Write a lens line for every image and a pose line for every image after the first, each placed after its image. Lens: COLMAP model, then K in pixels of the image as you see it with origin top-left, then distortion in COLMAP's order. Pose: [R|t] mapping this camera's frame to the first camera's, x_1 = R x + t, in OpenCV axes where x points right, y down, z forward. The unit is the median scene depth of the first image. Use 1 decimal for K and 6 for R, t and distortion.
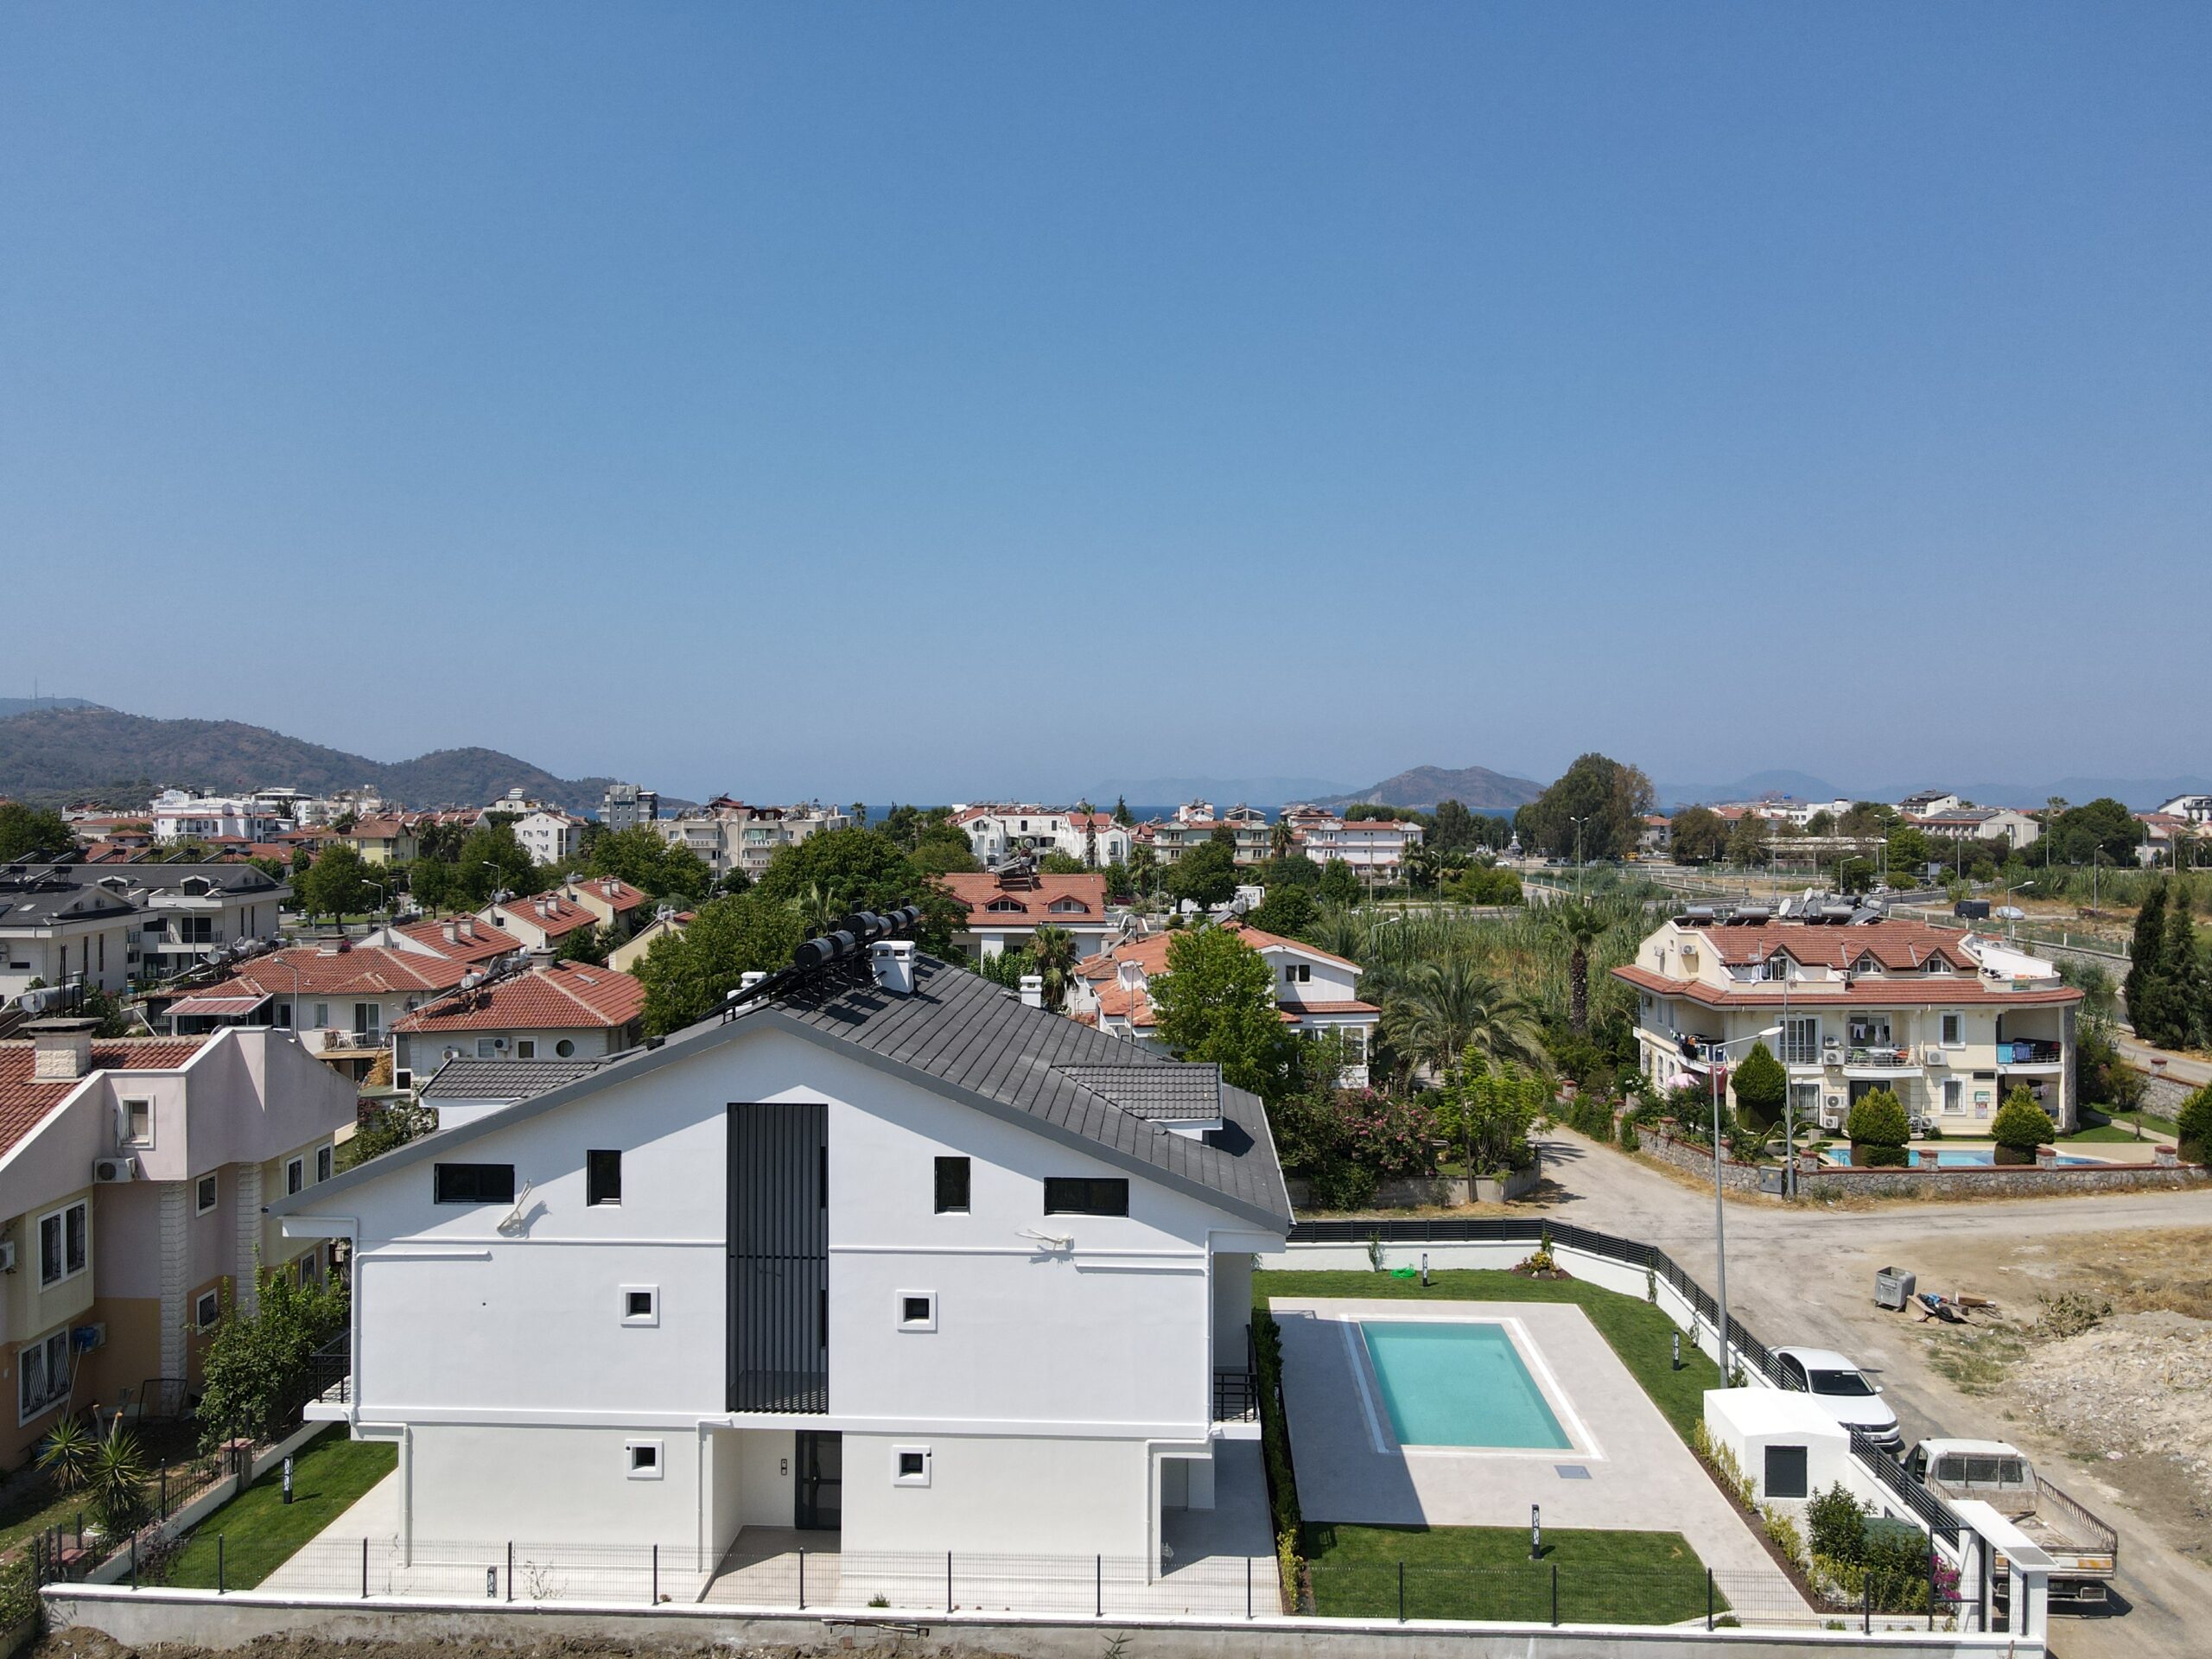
lens RADIAL K [[1616.4, 0, 1097.0], [0, 1616.4, 794.0], [0, 0, 1]] dist [0.011031, 0.001903]
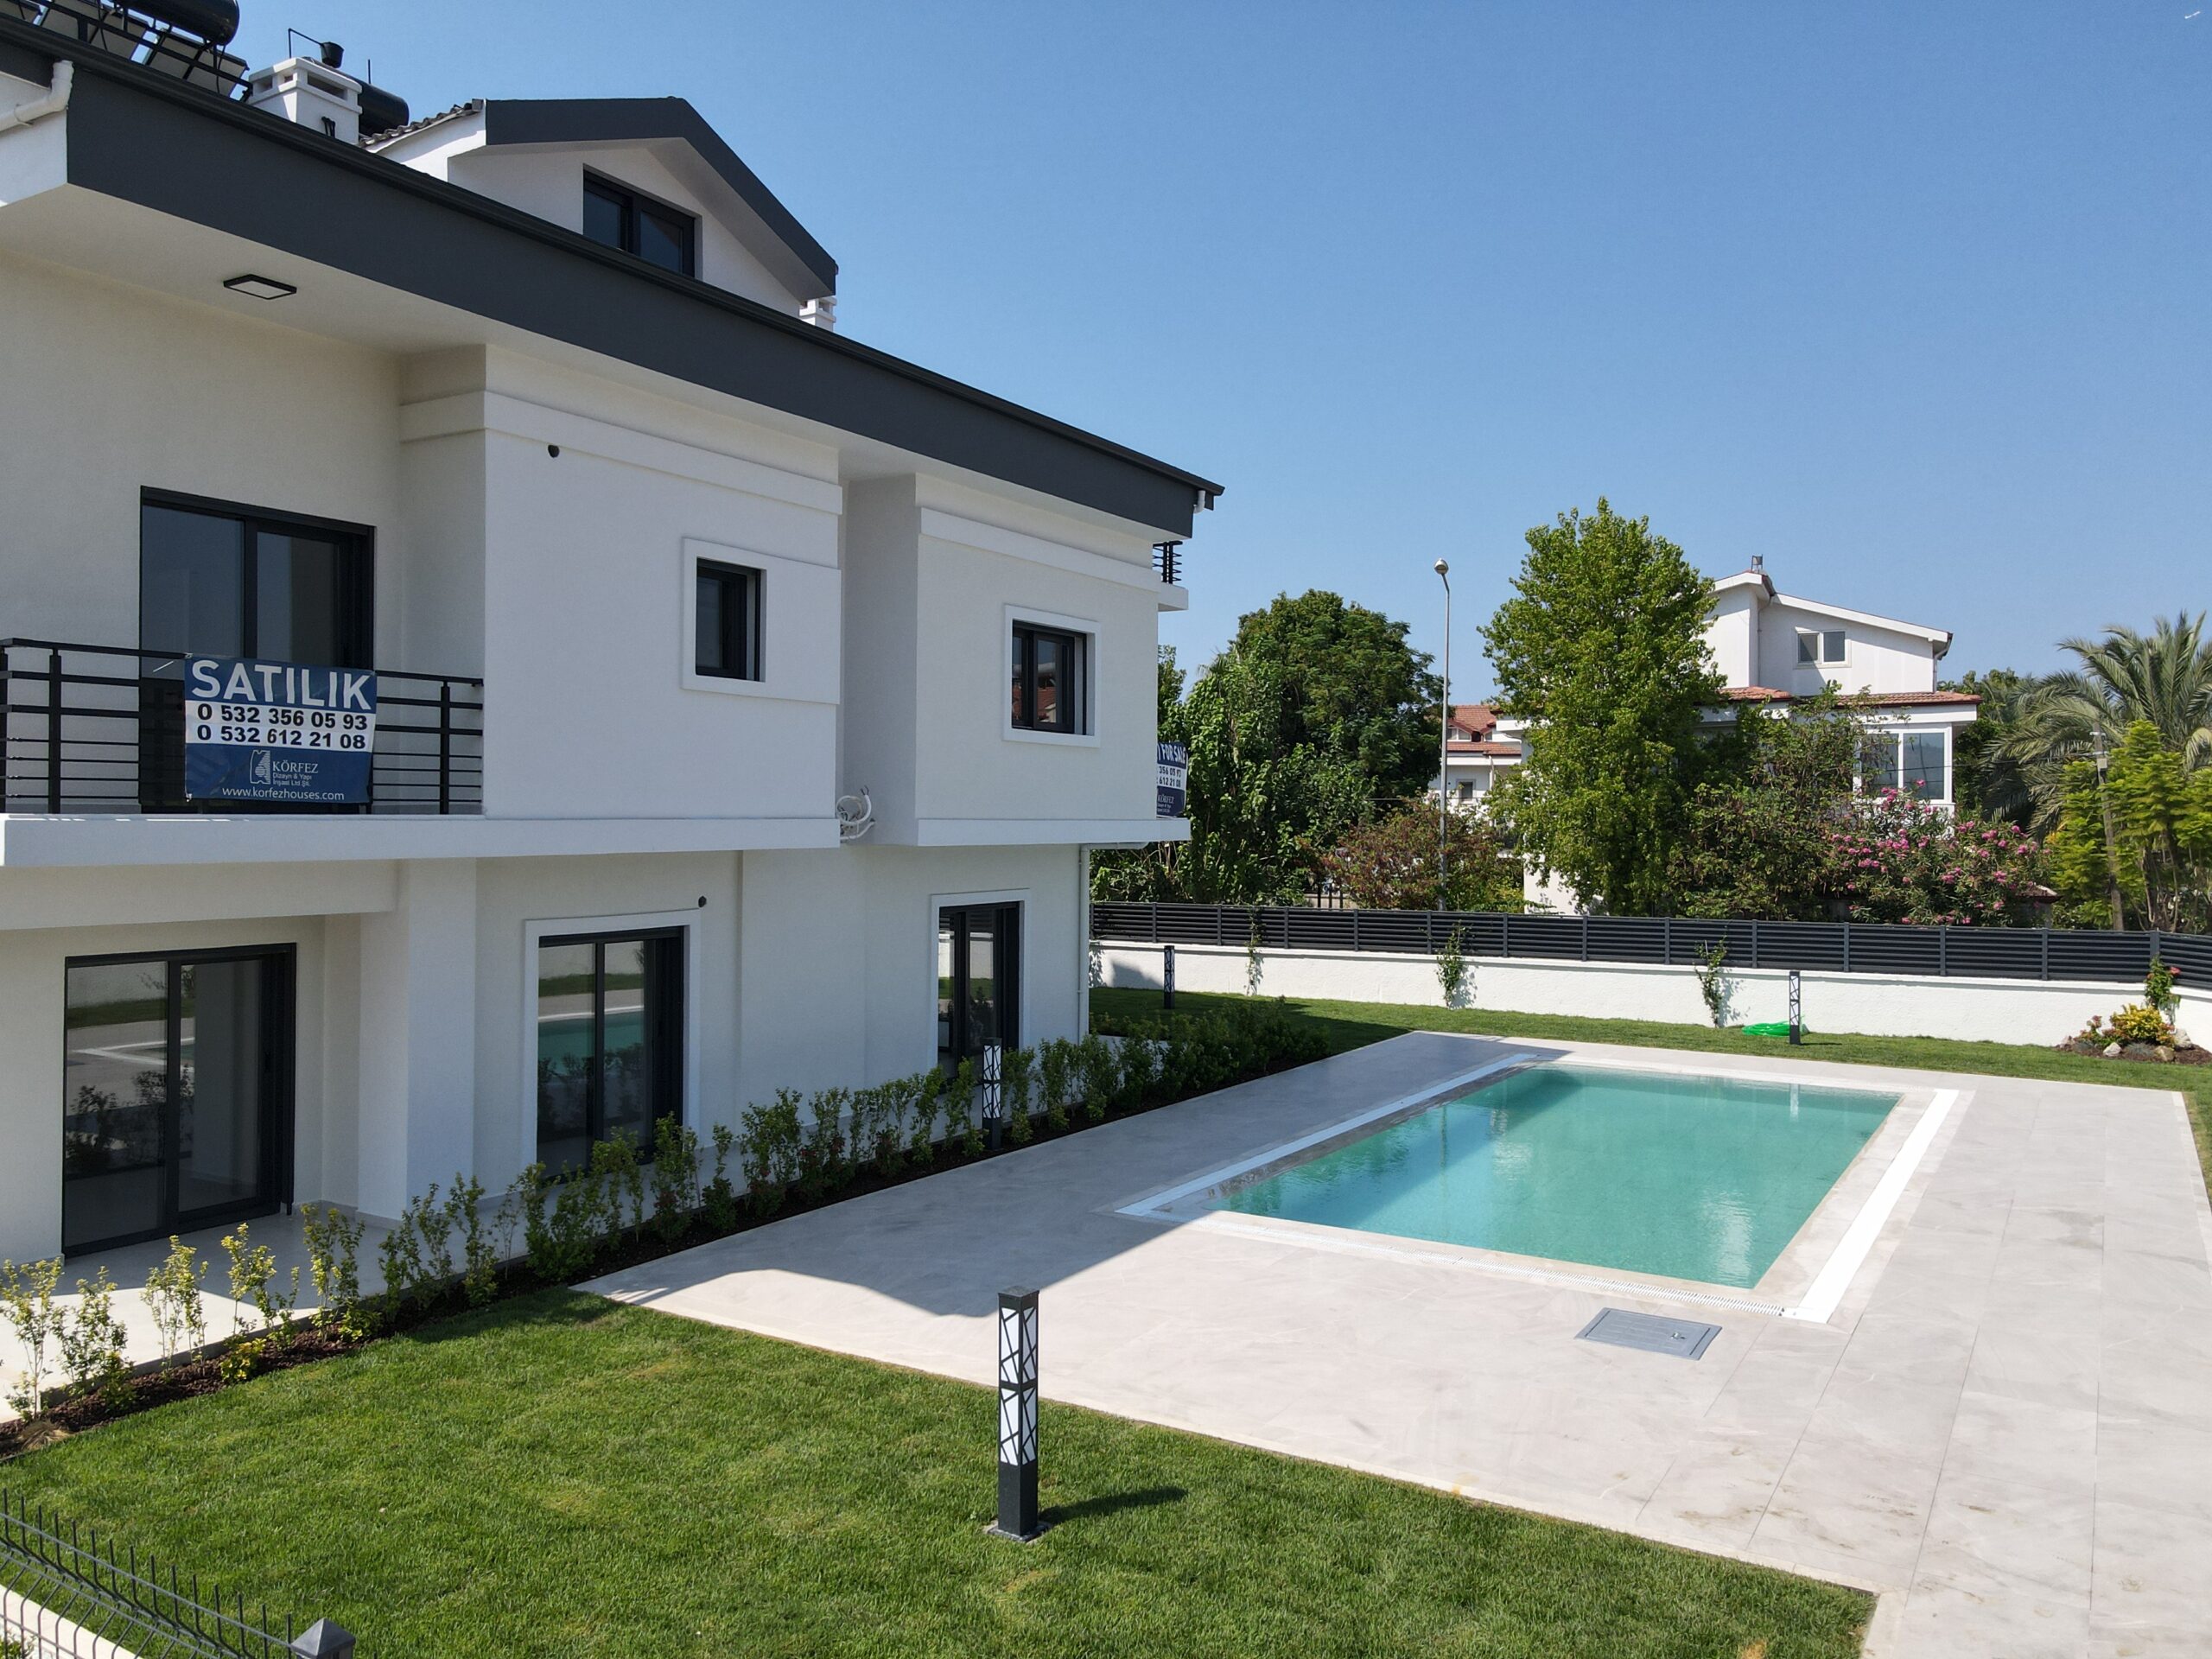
lens RADIAL K [[1627.8, 0, 1102.8], [0, 1627.8, 800.7], [0, 0, 1]] dist [0.000863, 0.014671]
pose [[0.879306, -0.001183, -0.476256, 0.198309], [-0.002100, 0.999978, -0.006363, 0.193047], [0.476253, 0.006595, 0.879283, 0.418404]]
